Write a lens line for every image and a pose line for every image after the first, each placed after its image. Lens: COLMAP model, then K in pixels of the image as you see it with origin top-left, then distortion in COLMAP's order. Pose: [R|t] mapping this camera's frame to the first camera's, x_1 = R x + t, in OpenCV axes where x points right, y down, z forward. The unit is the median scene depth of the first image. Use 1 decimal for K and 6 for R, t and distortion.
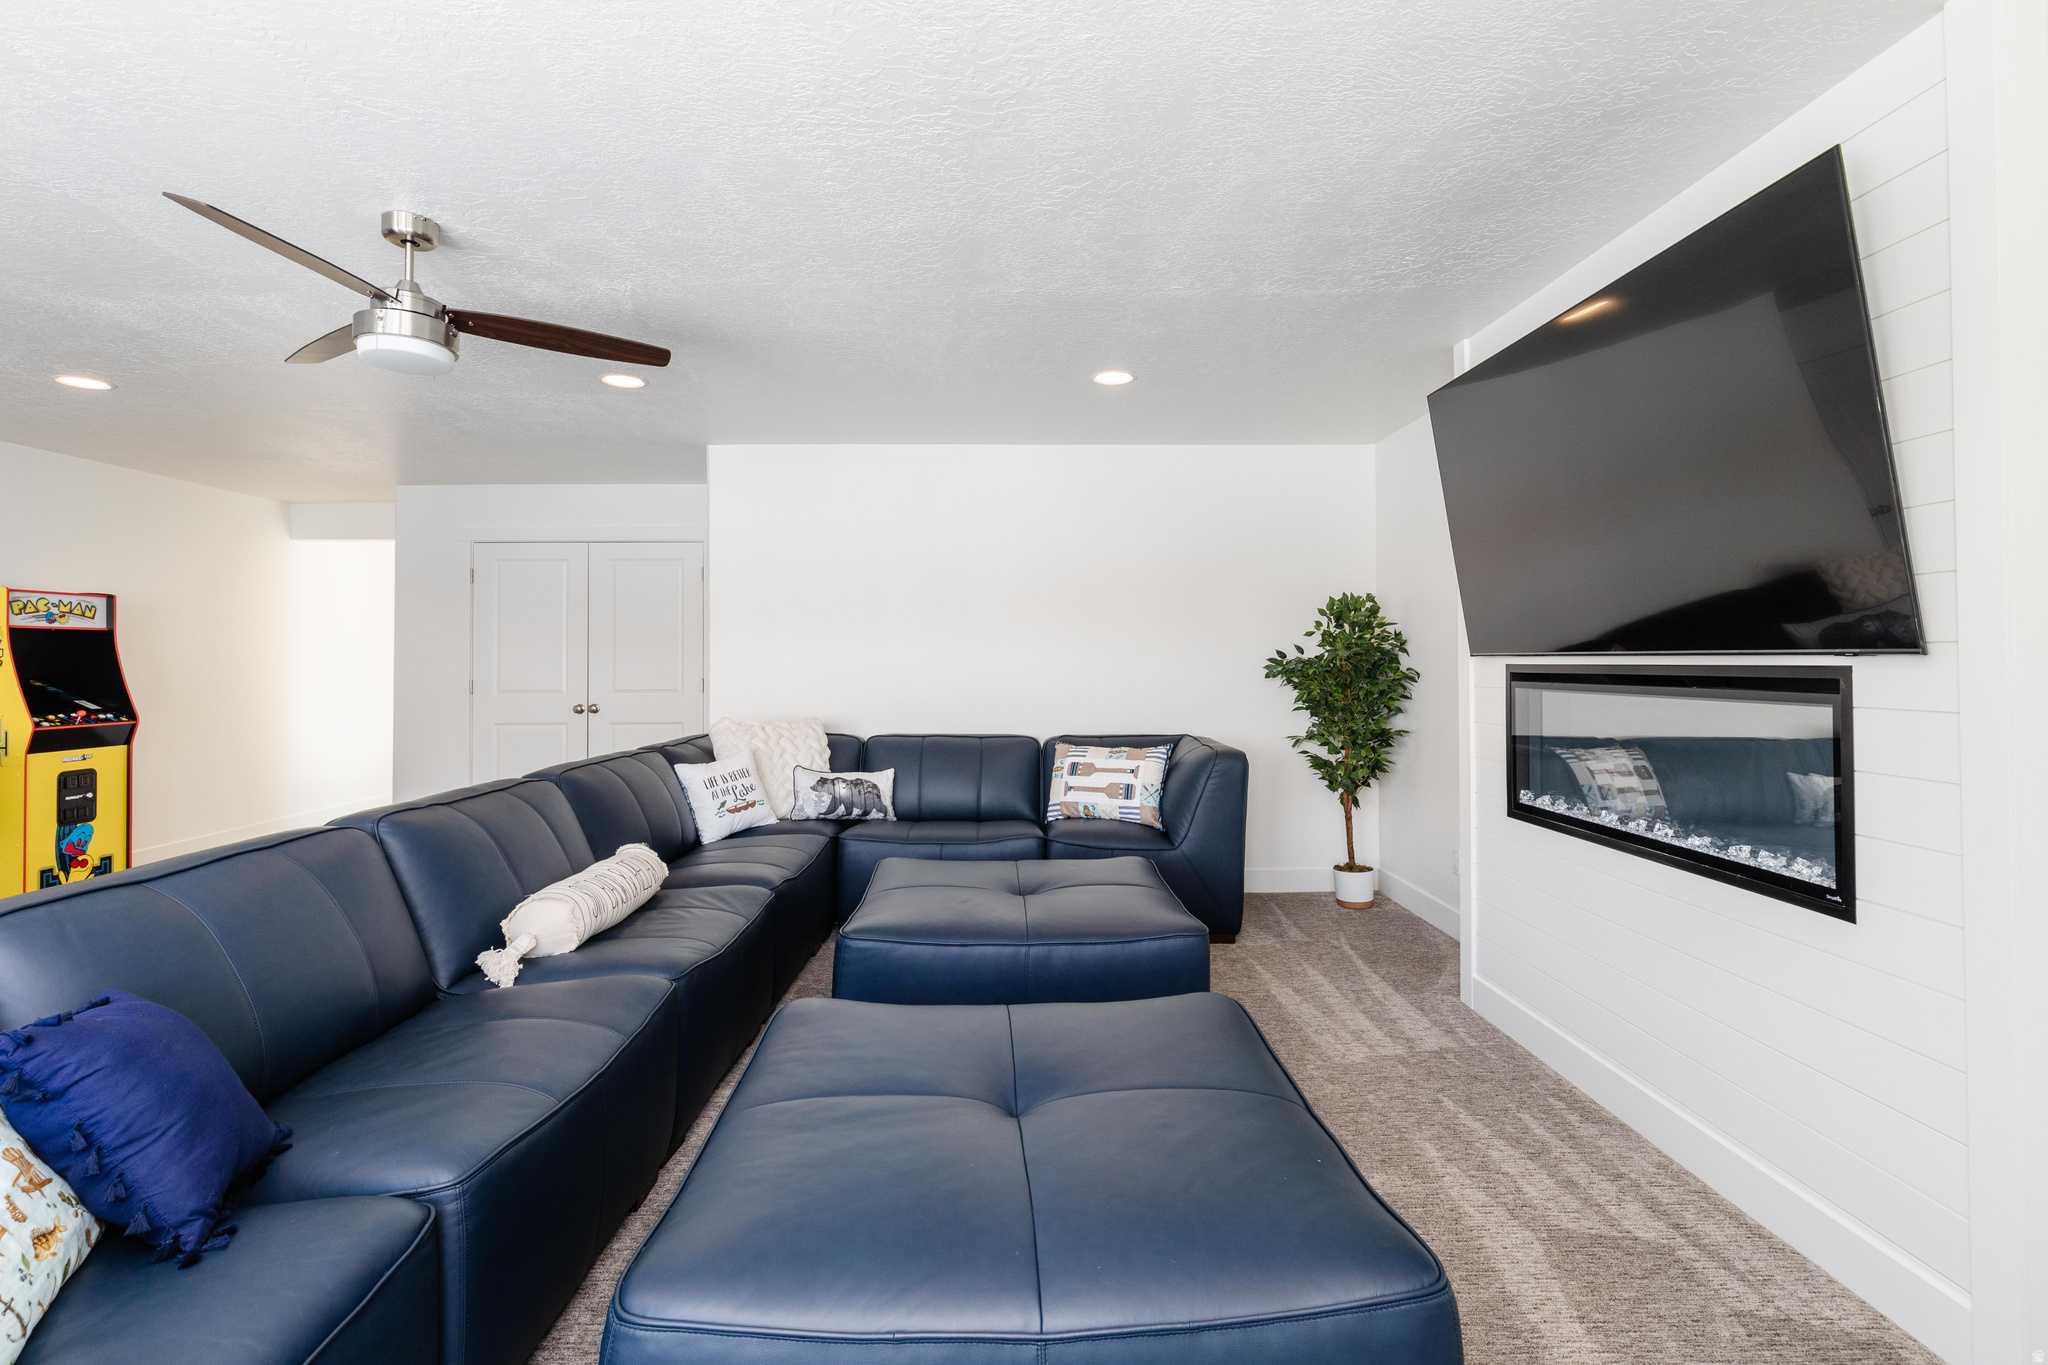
lens RADIAL K [[936.2, 0, 1018.6], [0, 936.2, 635.5], [0, 0, 1]] dist [0.003844, -0.000624]
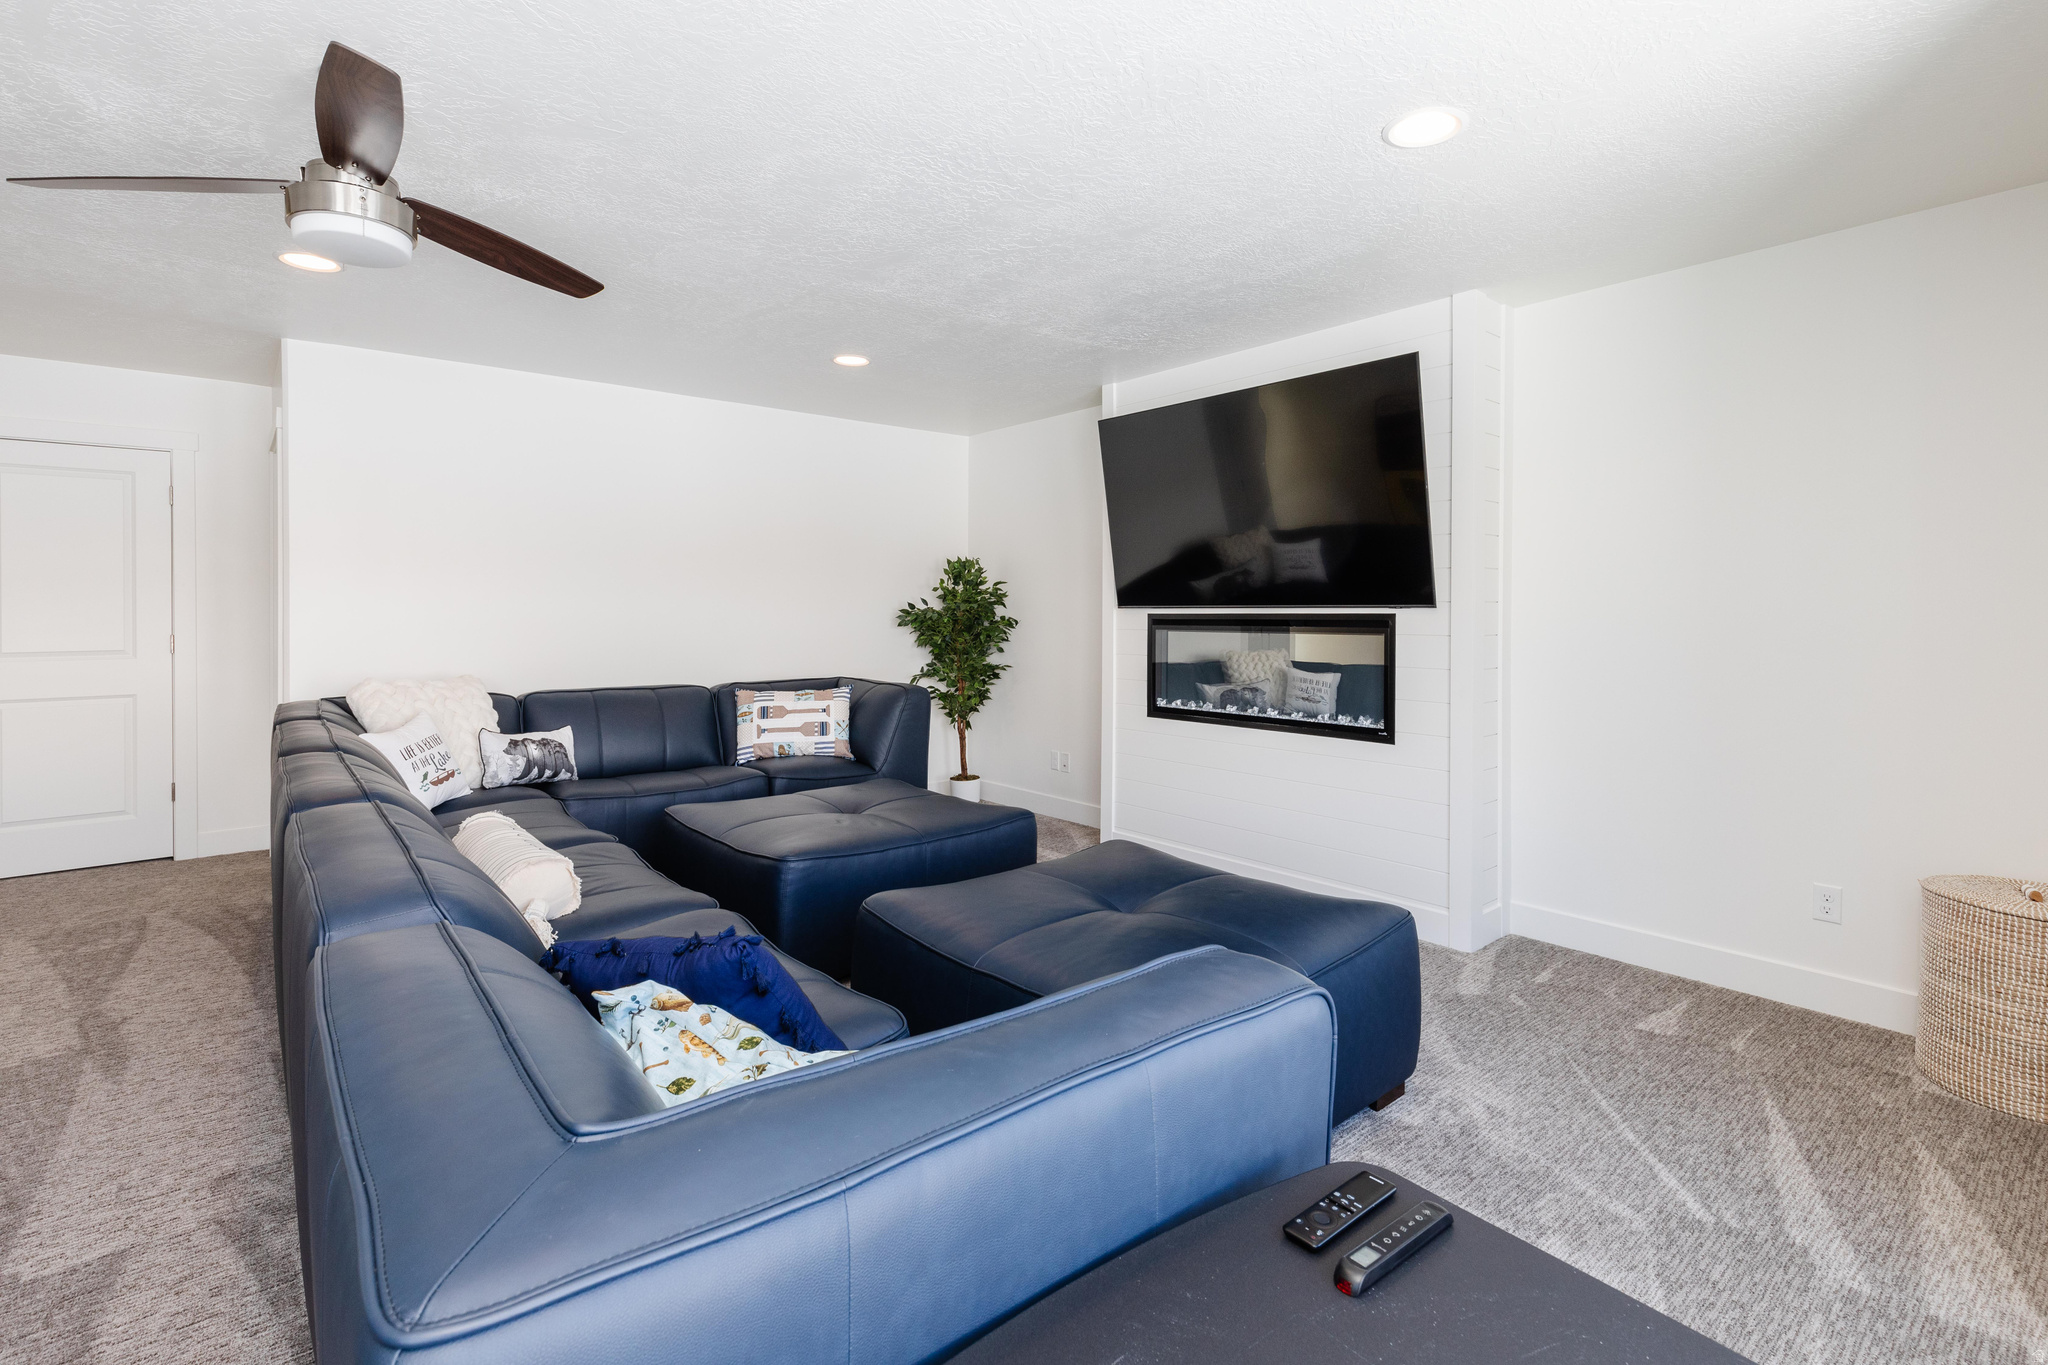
lens RADIAL K [[958.5, 0, 997.9], [0, 958.5, 607.9], [0, 0, 1]] dist [0.006190, -0.000444]
pose [[0.781085, 0.003628, 0.624414, -0.430735], [-0.017018, 0.999735, 0.015479, 0.001945], [-0.624193, -0.022717, 0.780940, -0.017987]]
